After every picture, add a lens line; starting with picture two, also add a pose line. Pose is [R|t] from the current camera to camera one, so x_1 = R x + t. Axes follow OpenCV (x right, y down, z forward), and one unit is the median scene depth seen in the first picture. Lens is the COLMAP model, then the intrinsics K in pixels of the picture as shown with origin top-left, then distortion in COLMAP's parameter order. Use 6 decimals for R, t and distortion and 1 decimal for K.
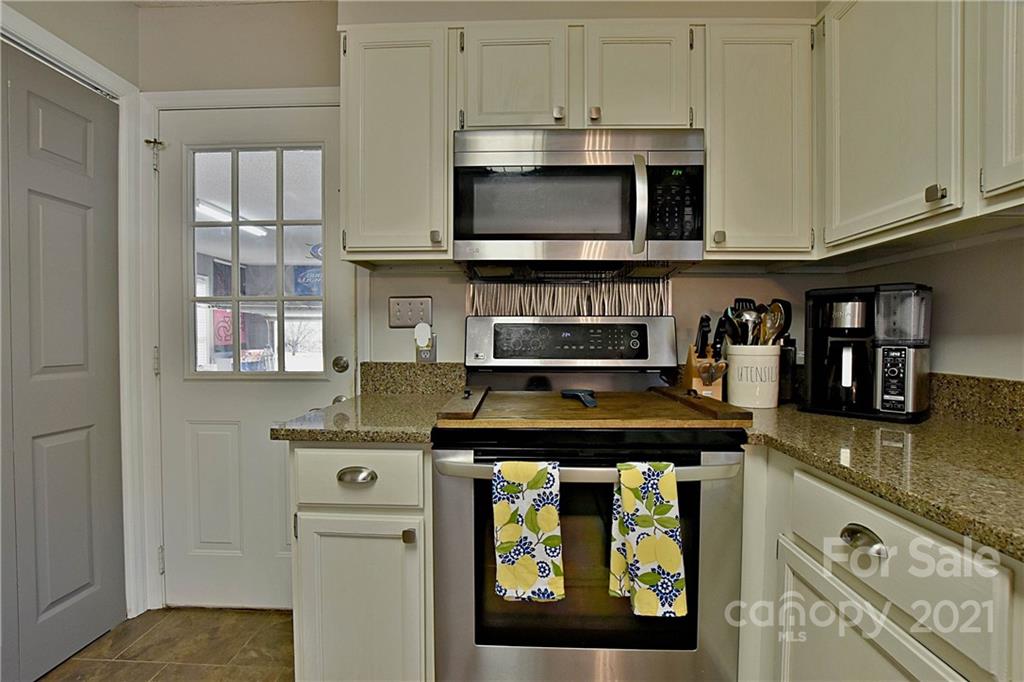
lens RADIAL K [[465.4, 0, 517.7], [0, 465.4, 347.9], [0, 0, 1]] dist [-0.030481, 0.005414]
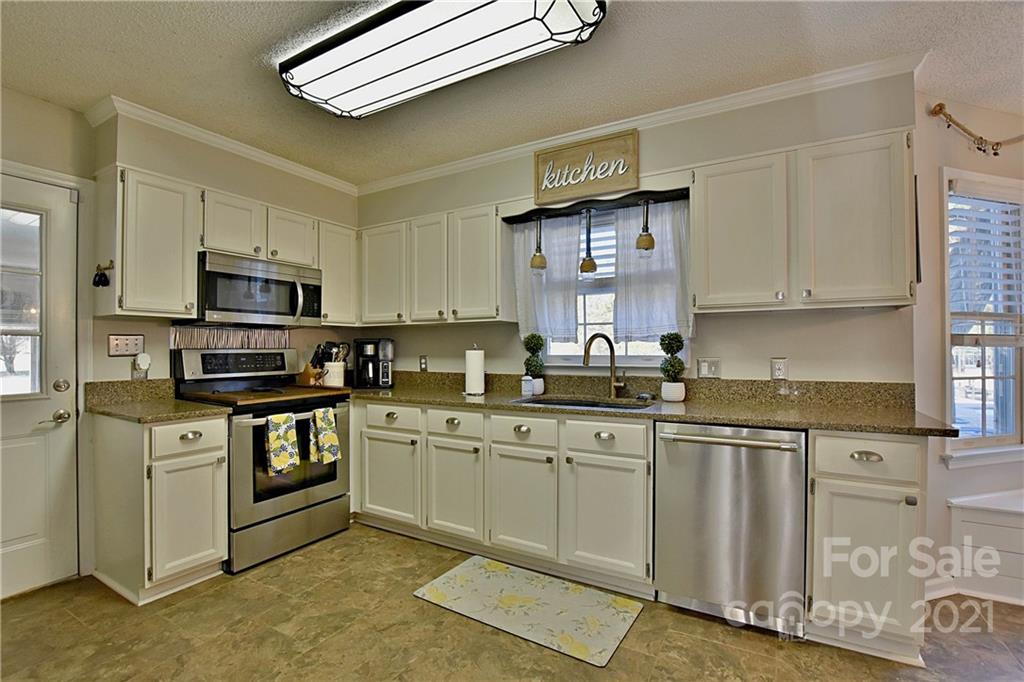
lens RADIAL K [[466.6, 0, 513.9], [0, 466.6, 346.5], [0, 0, 1]] dist [-0.031901, 0.004110]
pose [[0.477594, -0.000508, 0.878581, -1.293600], [0.023021, 0.999664, -0.011936, -0.041948], [-0.878279, 0.025926, 0.477445, -1.045888]]
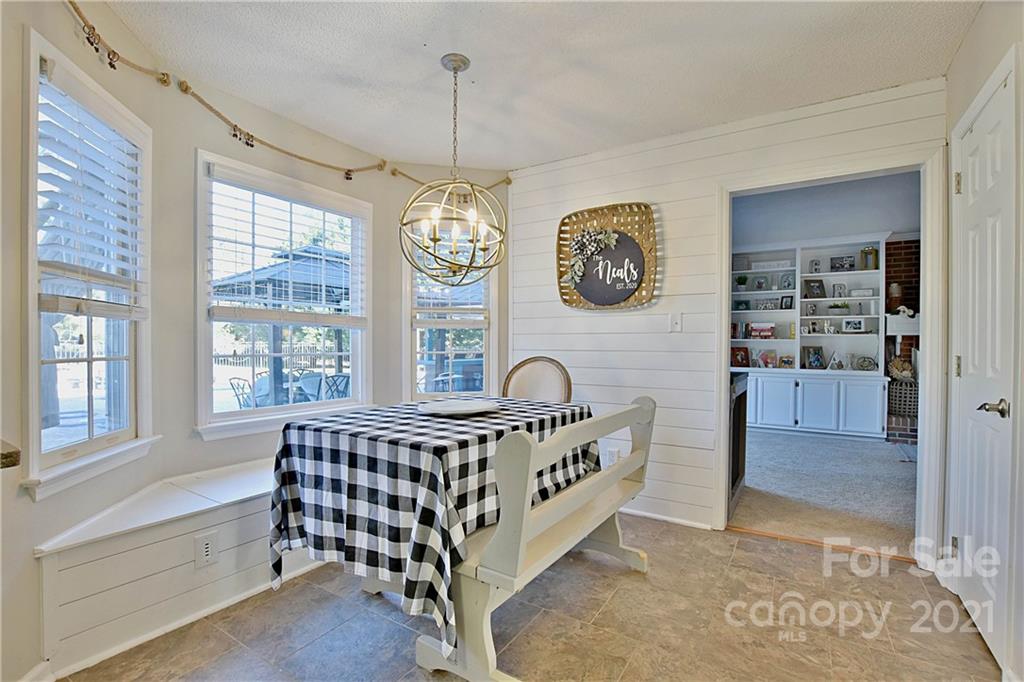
lens RADIAL K [[465.4, 0, 517.7], [0, 465.4, 347.9], [0, 0, 1]] dist [-0.030481, 0.005414]
pose [[-0.856769, -0.014233, 0.515504, -0.564813], [0.001794, 0.999531, 0.030578, 0.032203], [-0.515697, 0.027123, -0.856341, -1.336359]]
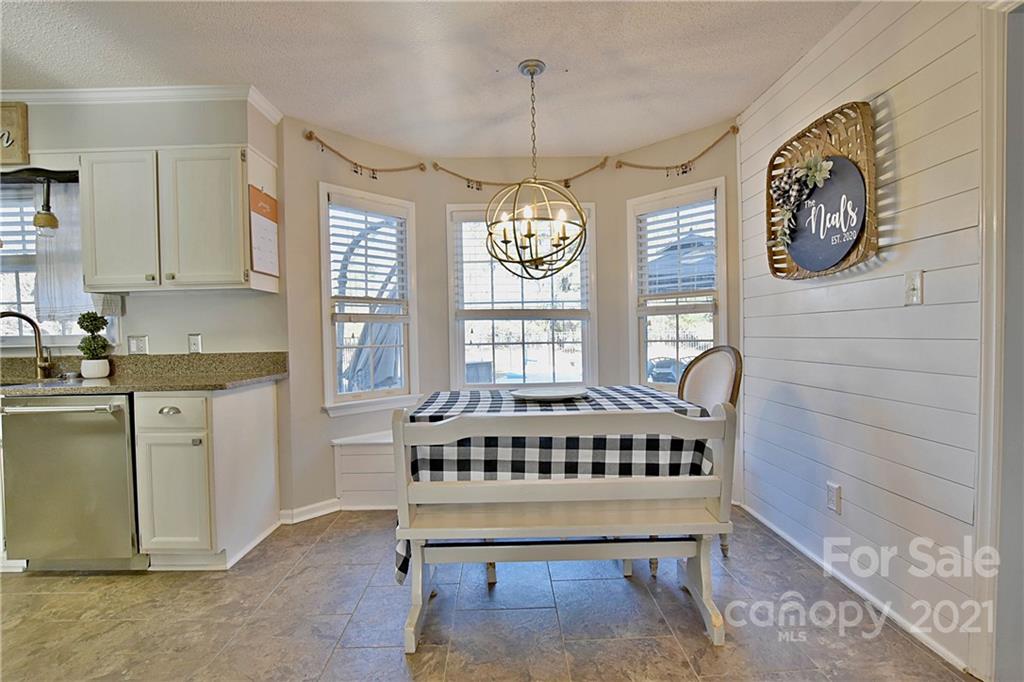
lens RADIAL K [[466.6, 0, 513.9], [0, 466.6, 346.5], [0, 0, 1]] dist [-0.031901, 0.004110]
pose [[-0.039708, -0.031594, 0.998712, -1.301477], [0.039110, 0.998685, 0.033149, 0.054536], [-0.998446, 0.040376, -0.038420, -2.526261]]
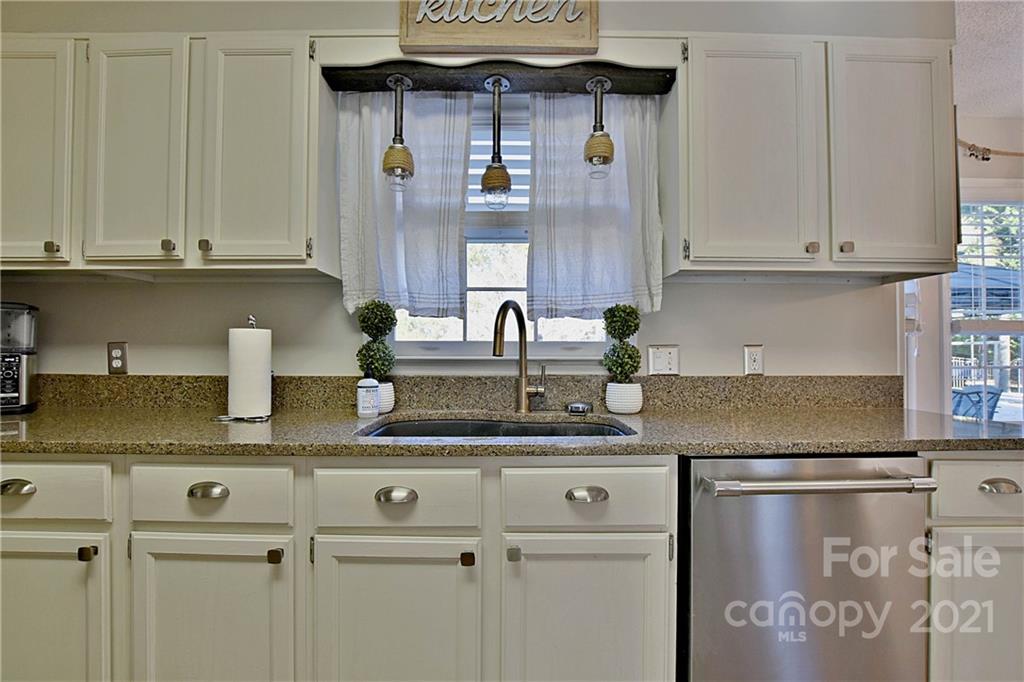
lens RADIAL K [[466.6, 0, 513.9], [0, 466.6, 346.5], [0, 0, 1]] dist [-0.031901, 0.004110]
pose [[-0.031430, 0.005548, 0.999491, -0.439352], [0.017031, 0.999842, -0.005015, 0.007591], [-0.999361, 0.016865, -0.031520, -0.326869]]
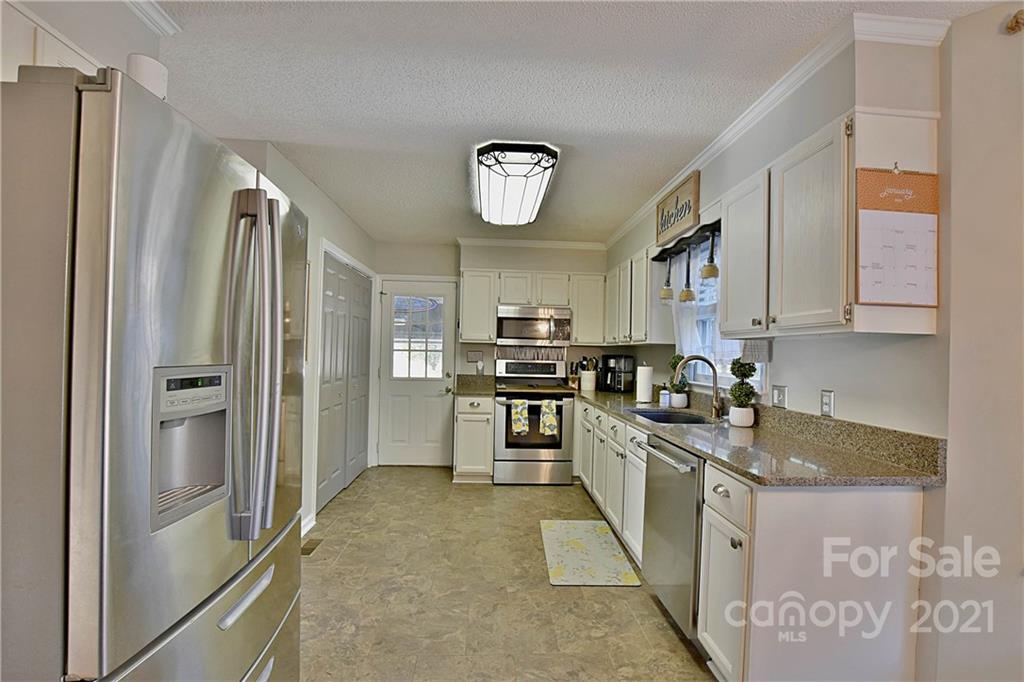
lens RADIAL K [[465.4, 0, 517.7], [0, 465.4, 347.9], [0, 0, 1]] dist [-0.030481, 0.005414]
pose [[0.996302, 0.021046, 0.083298, -0.299526], [-0.018599, 0.999376, -0.030042, -0.073302], [-0.083878, 0.028382, 0.996072, -2.642873]]
